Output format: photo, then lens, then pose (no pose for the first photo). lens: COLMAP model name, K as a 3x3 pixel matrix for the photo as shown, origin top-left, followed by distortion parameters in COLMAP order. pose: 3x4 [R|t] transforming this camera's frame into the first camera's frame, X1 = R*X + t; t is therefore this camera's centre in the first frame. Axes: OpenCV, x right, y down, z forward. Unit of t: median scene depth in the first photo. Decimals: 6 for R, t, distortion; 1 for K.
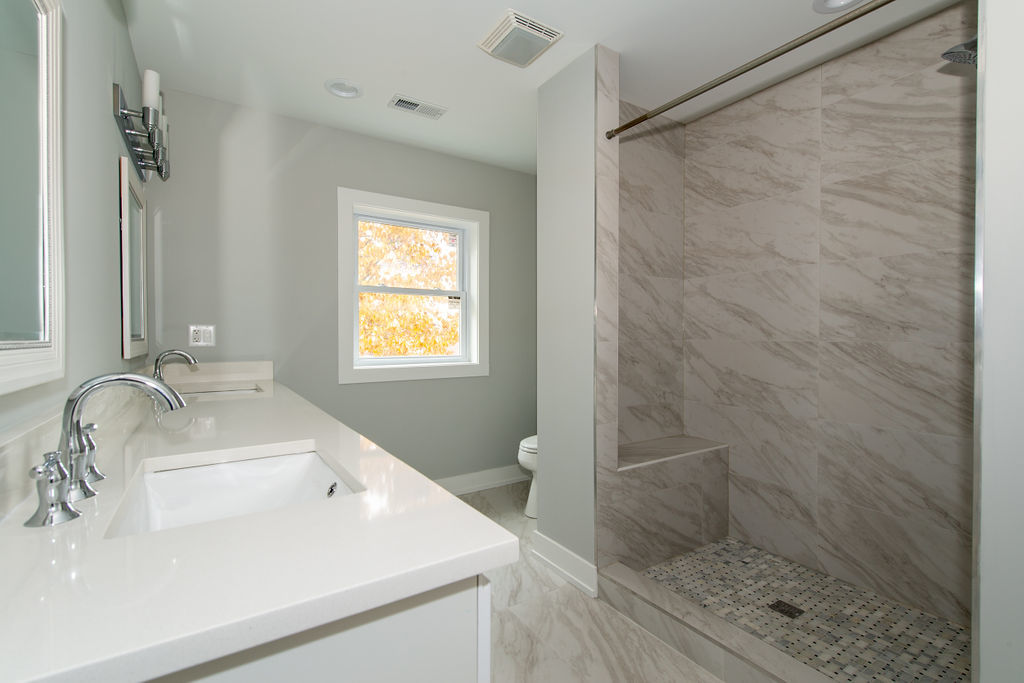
lens RADIAL K [[460.1, 0, 512.0], [0, 460.1, 341.5], [0, 0, 1]] dist [0.010216, 0.000026]
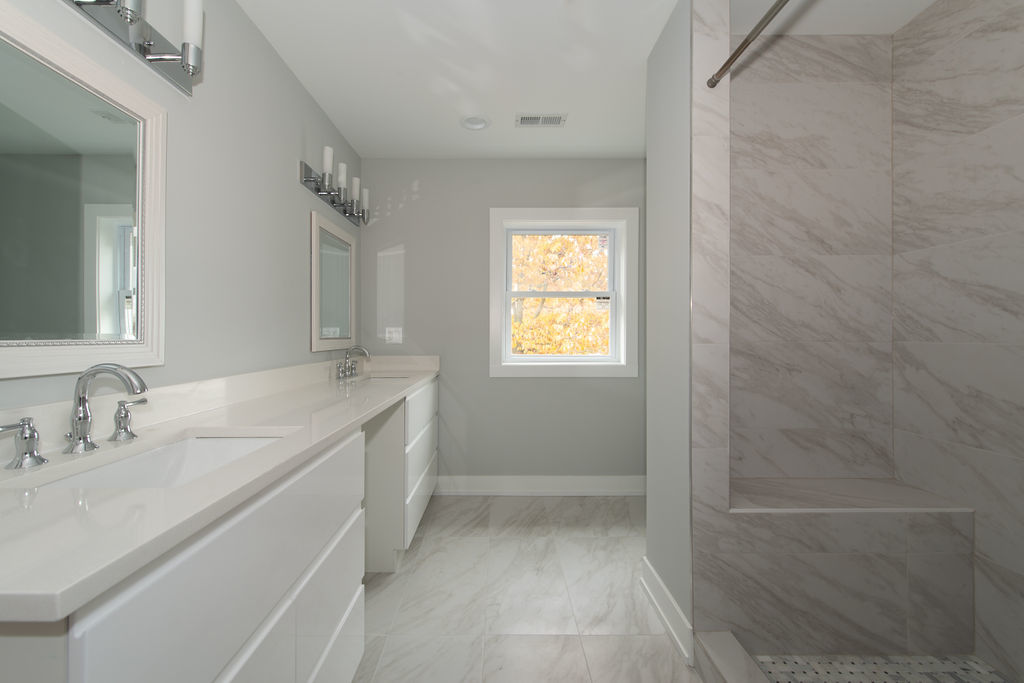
lens RADIAL K [[404.9, 0, 500.5], [0, 404.9, 334.2], [0, 0, 1]] dist [0.000411, -0.000663]
pose [[0.838741, -0.001621, -0.544529, 0.230472], [-0.007076, 0.999879, -0.013877, -0.002772], [0.544485, 0.015493, 0.838627, 0.184459]]
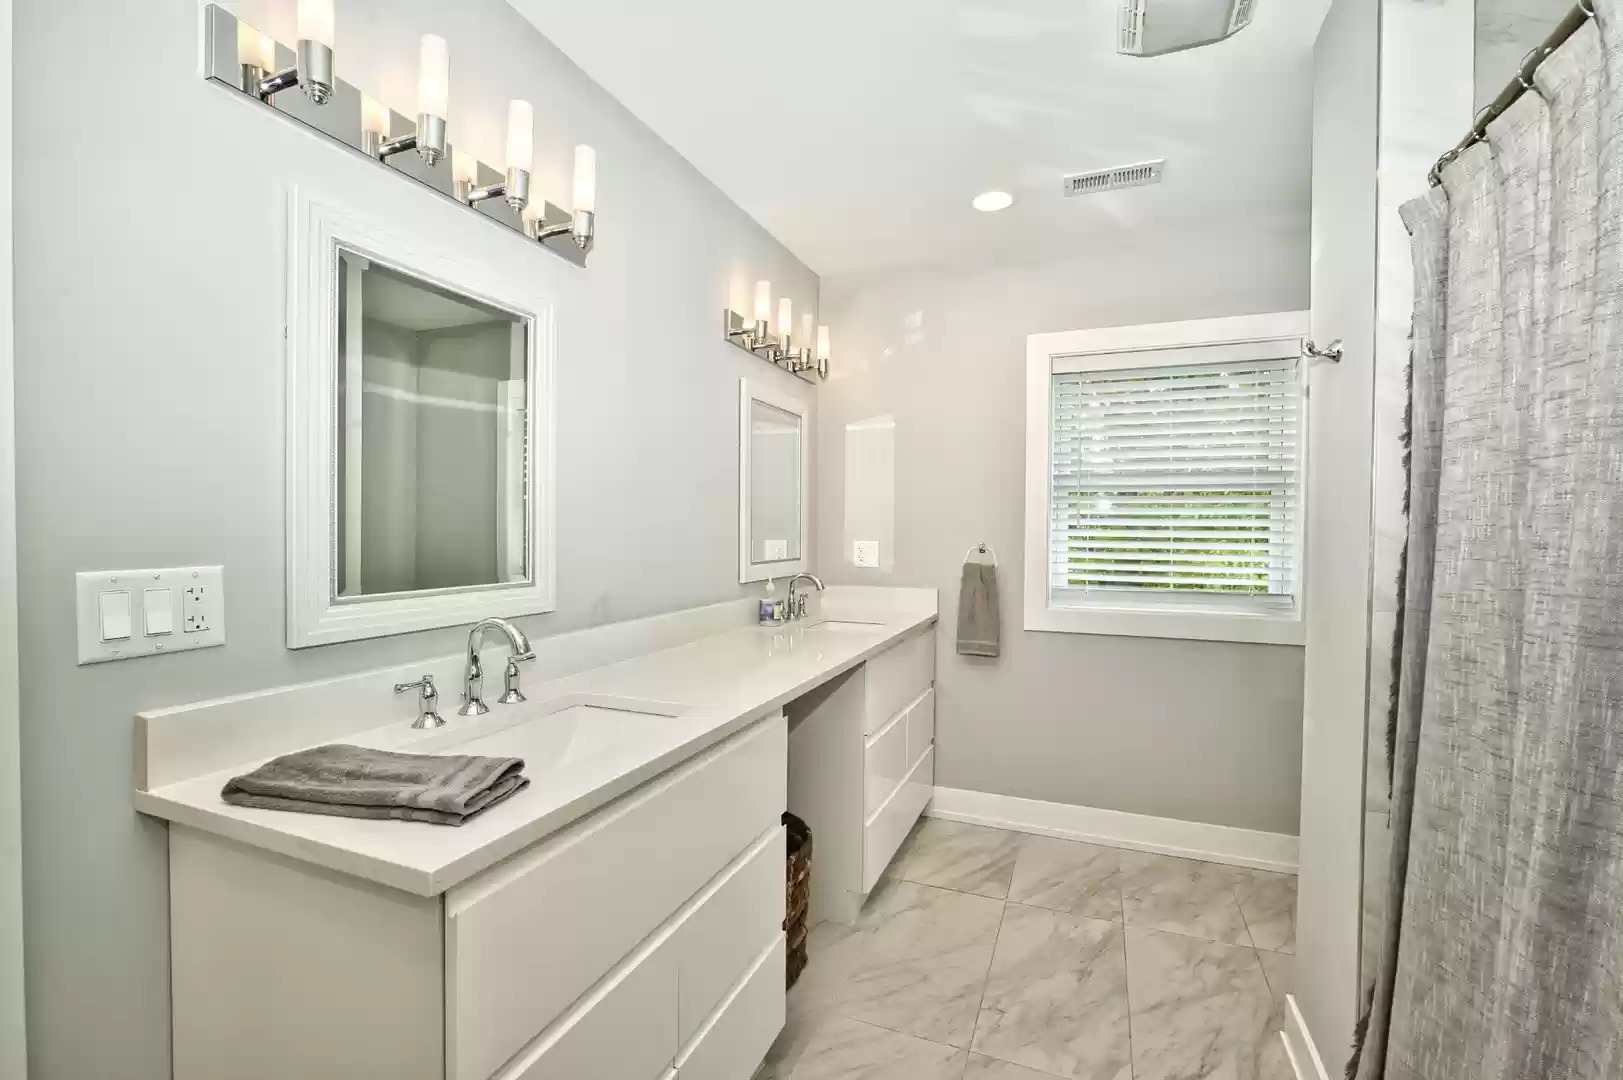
lens RADIAL K [[703.9, 0, 810.7], [0, 703.9, 536.8], [0, 0, 1]] dist [-0.022636, 0.004640]
pose [[0.570119, 0.010994, -0.821489, 0.328125], [-0.016268, 0.999865, 0.002091, -0.046021], [0.821401, 0.012171, 0.570221, 0.185911]]
